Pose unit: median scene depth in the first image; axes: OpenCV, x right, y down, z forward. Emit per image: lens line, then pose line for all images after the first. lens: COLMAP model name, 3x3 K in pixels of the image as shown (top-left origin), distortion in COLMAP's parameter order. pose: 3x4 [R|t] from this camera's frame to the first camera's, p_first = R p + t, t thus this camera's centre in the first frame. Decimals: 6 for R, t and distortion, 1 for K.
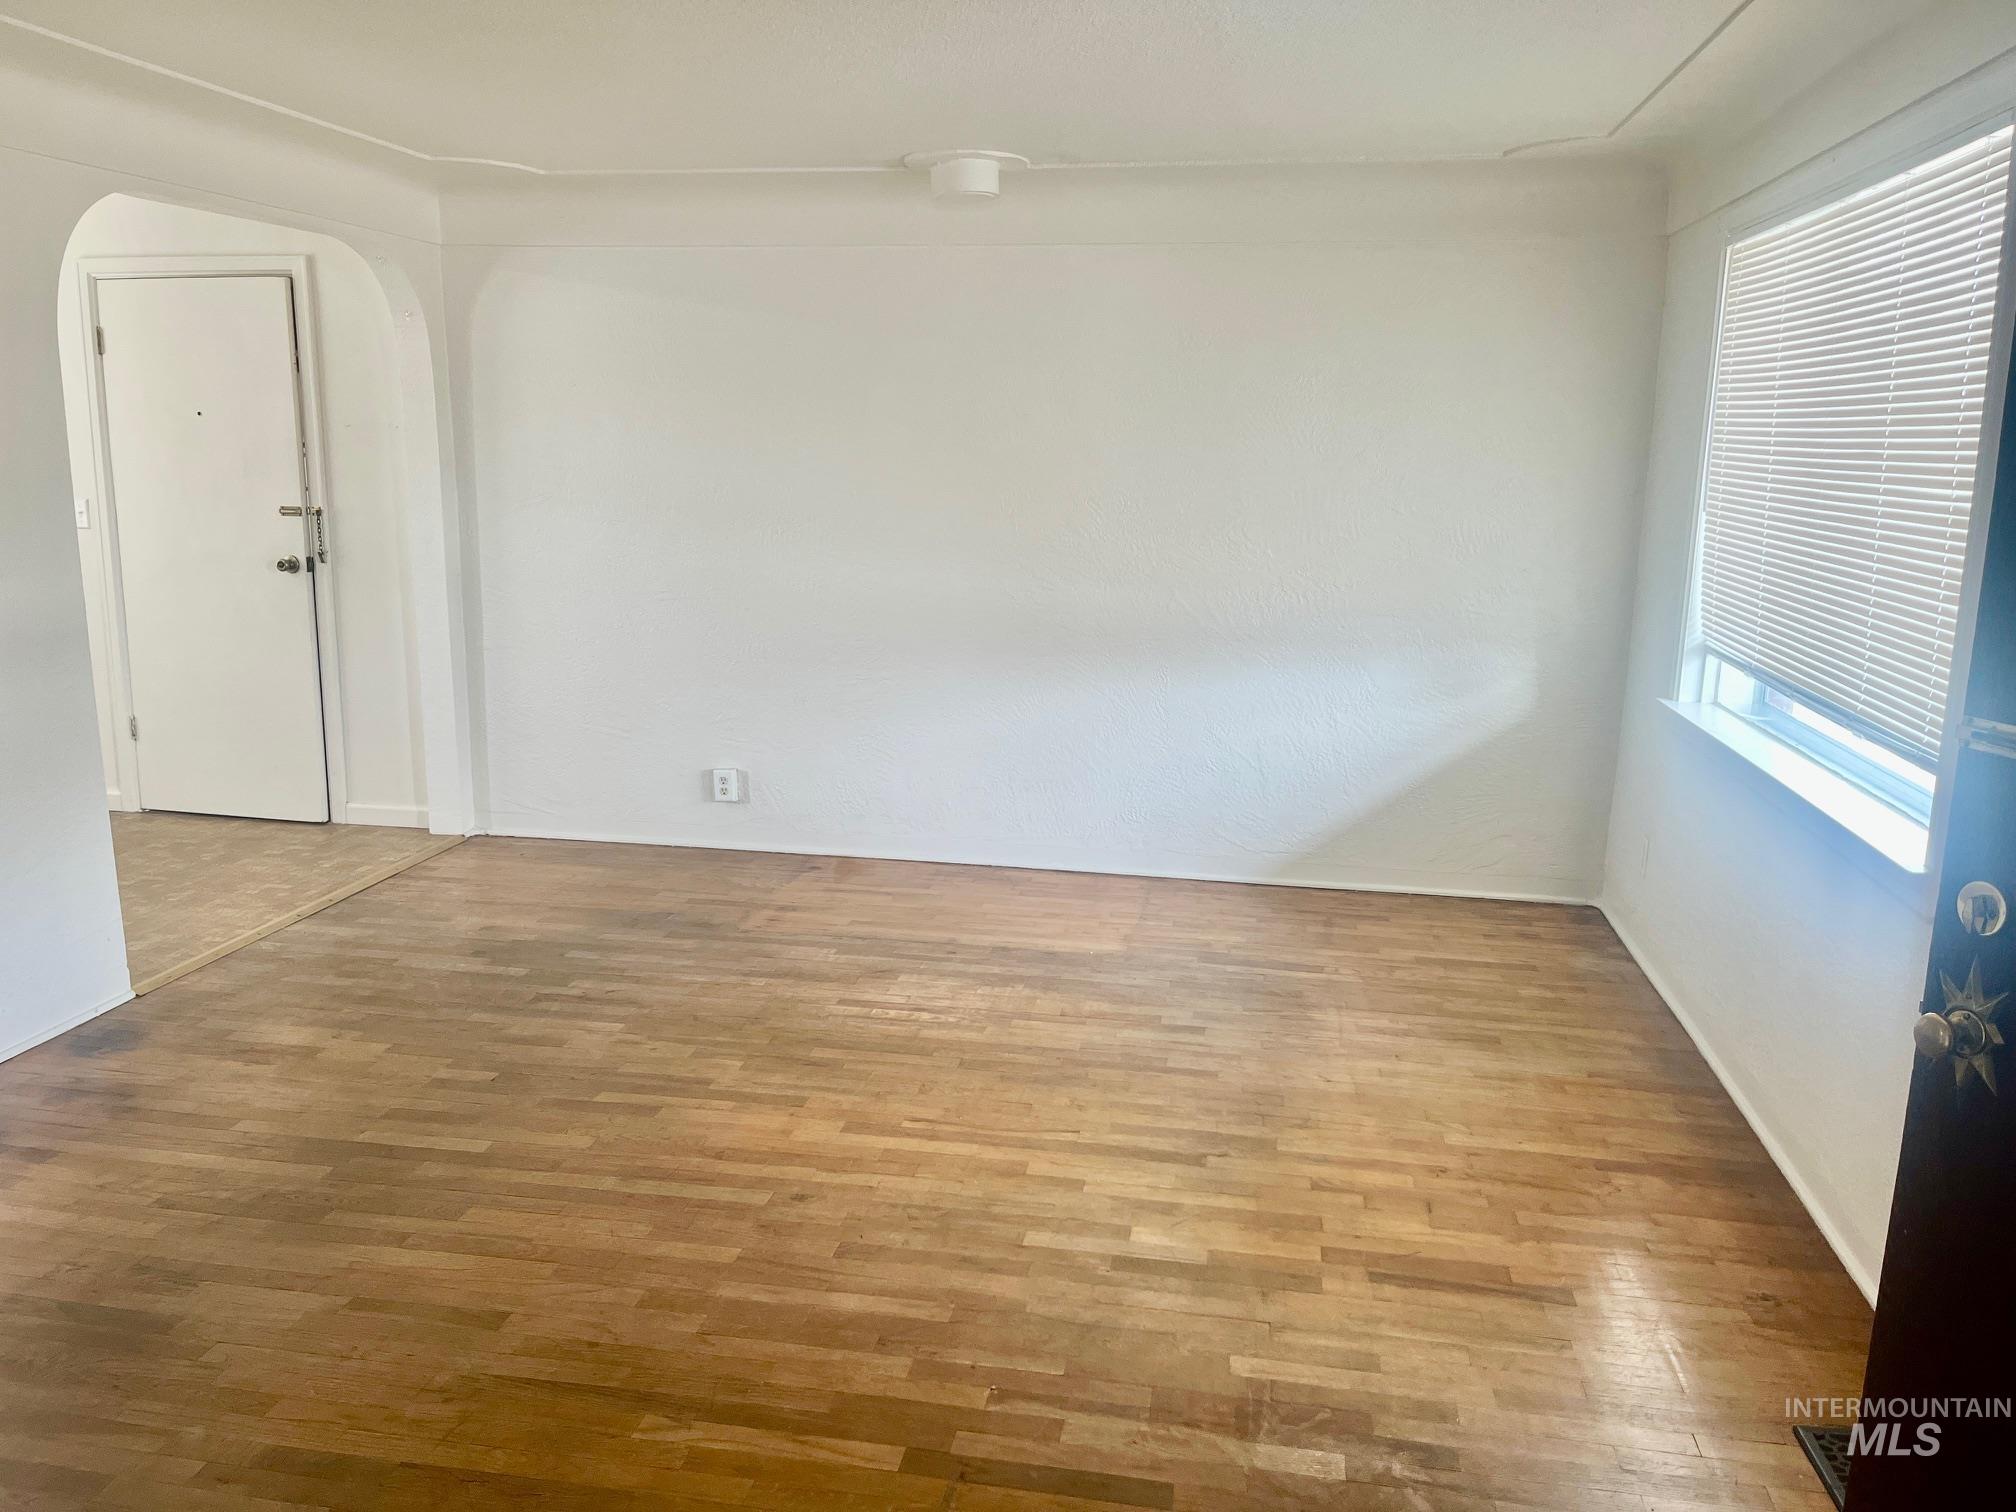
lens RADIAL K [[1528.4, 0, 1008.0], [0, 1528.4, 756.0], [0, 0, 1]] dist [0.059592, -0.078502]
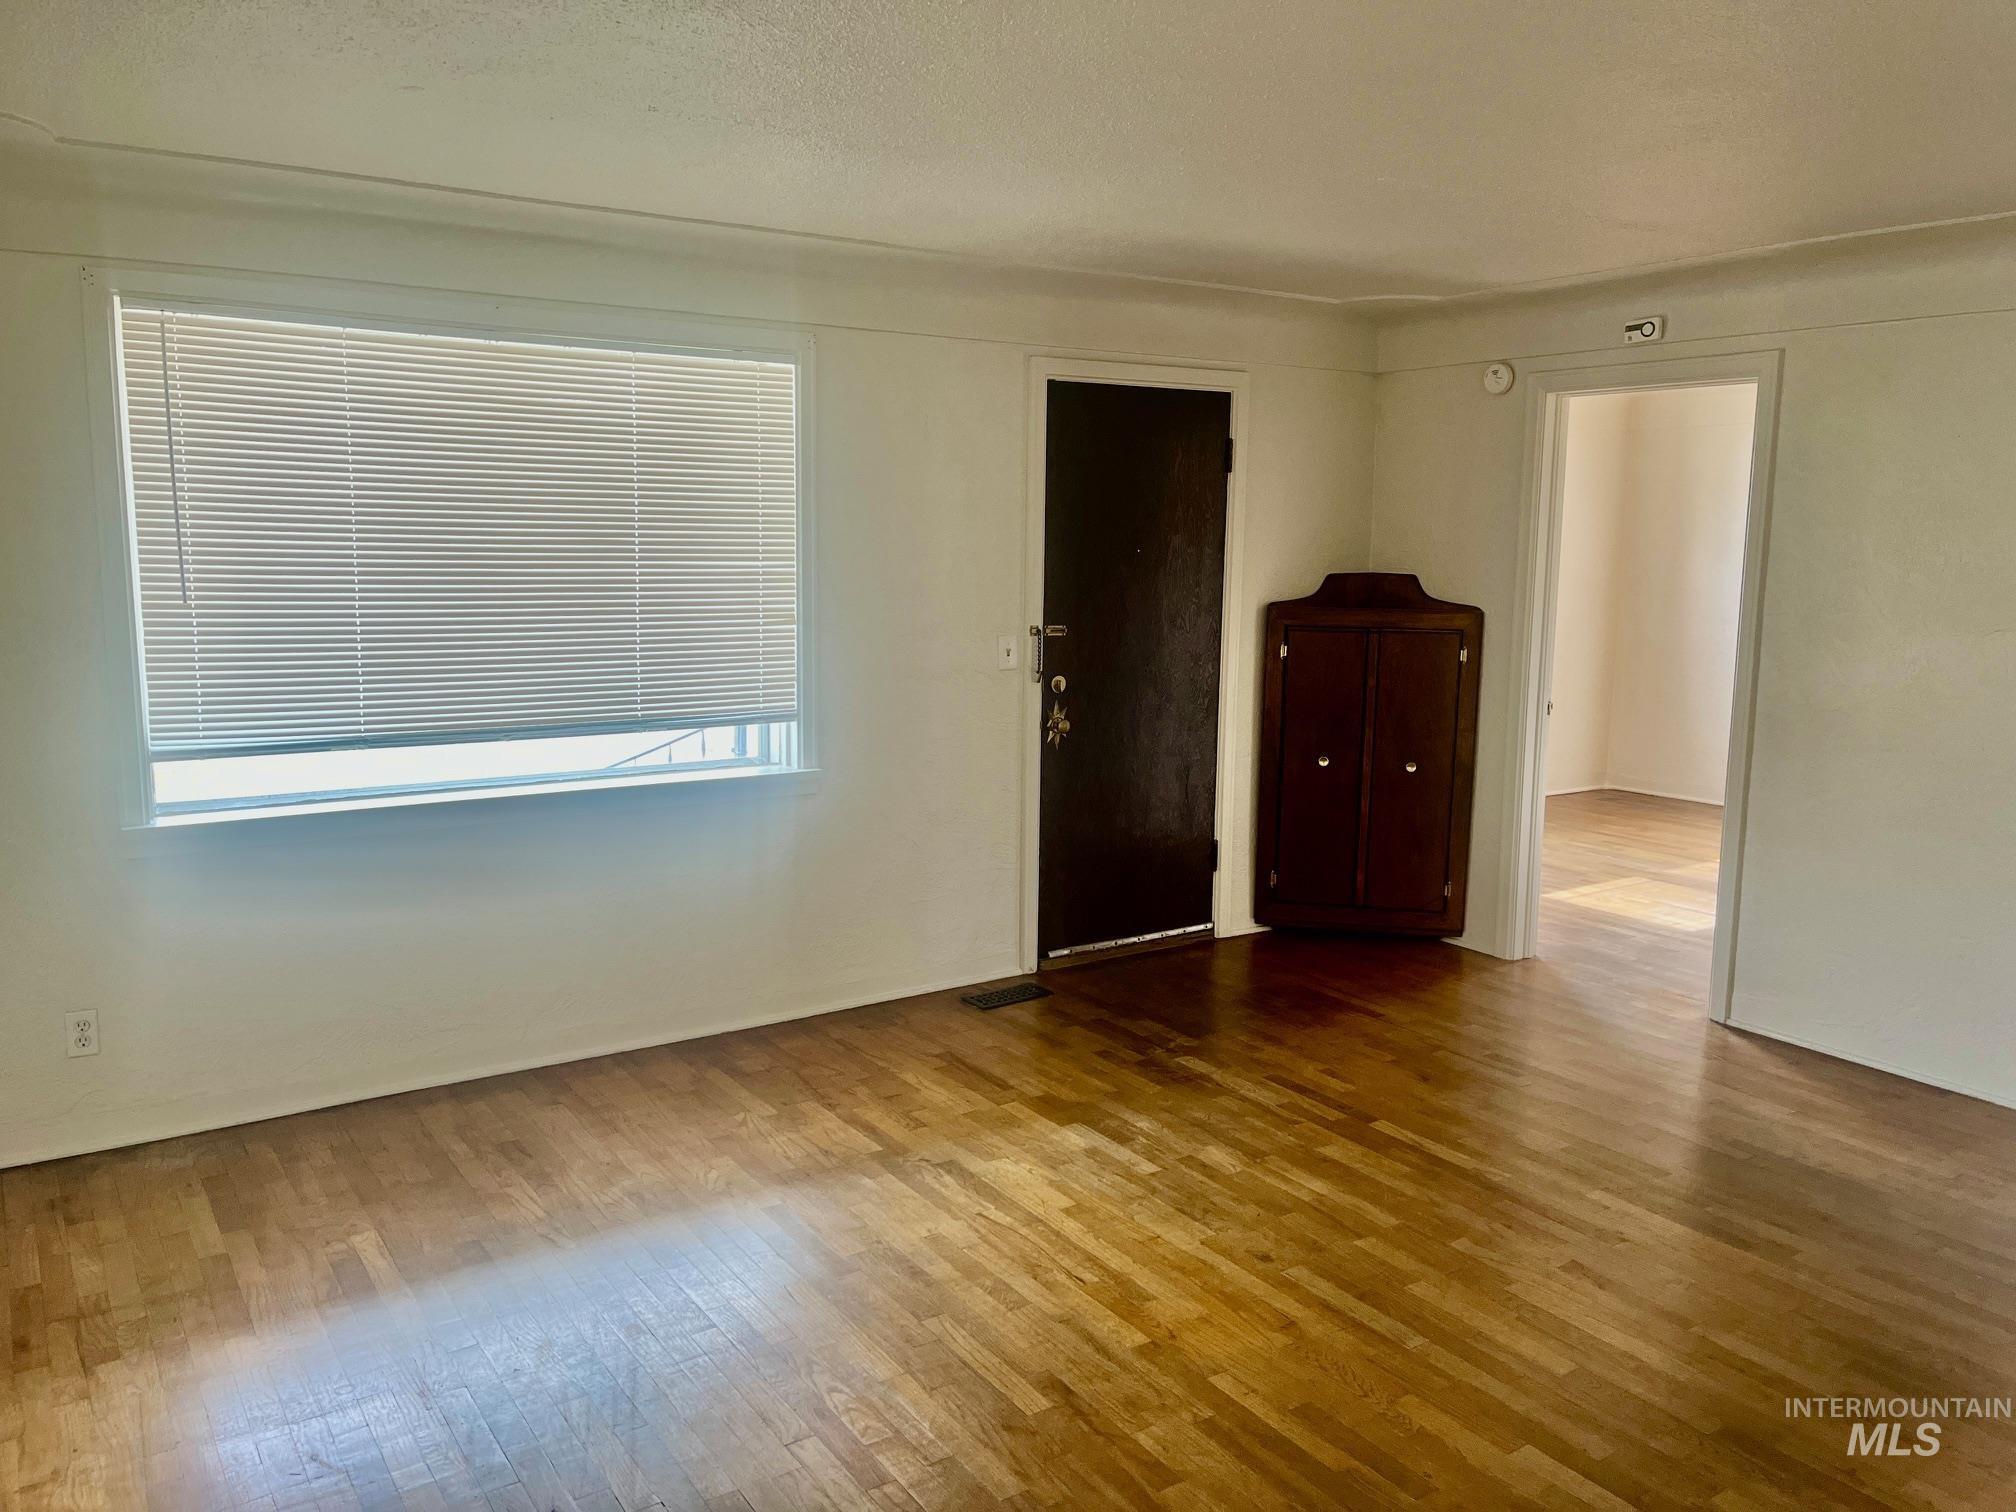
lens RADIAL K [[1528.4, 0, 1008.0], [0, 1528.4, 756.0], [0, 0, 1]] dist [0.059592, -0.078502]
pose [[-0.691808, -0.127360, 0.710761, -0.686378], [0.123653, 0.948887, 0.290385, -0.355752], [-0.711416, 0.288778, -0.640699, 1.616732]]
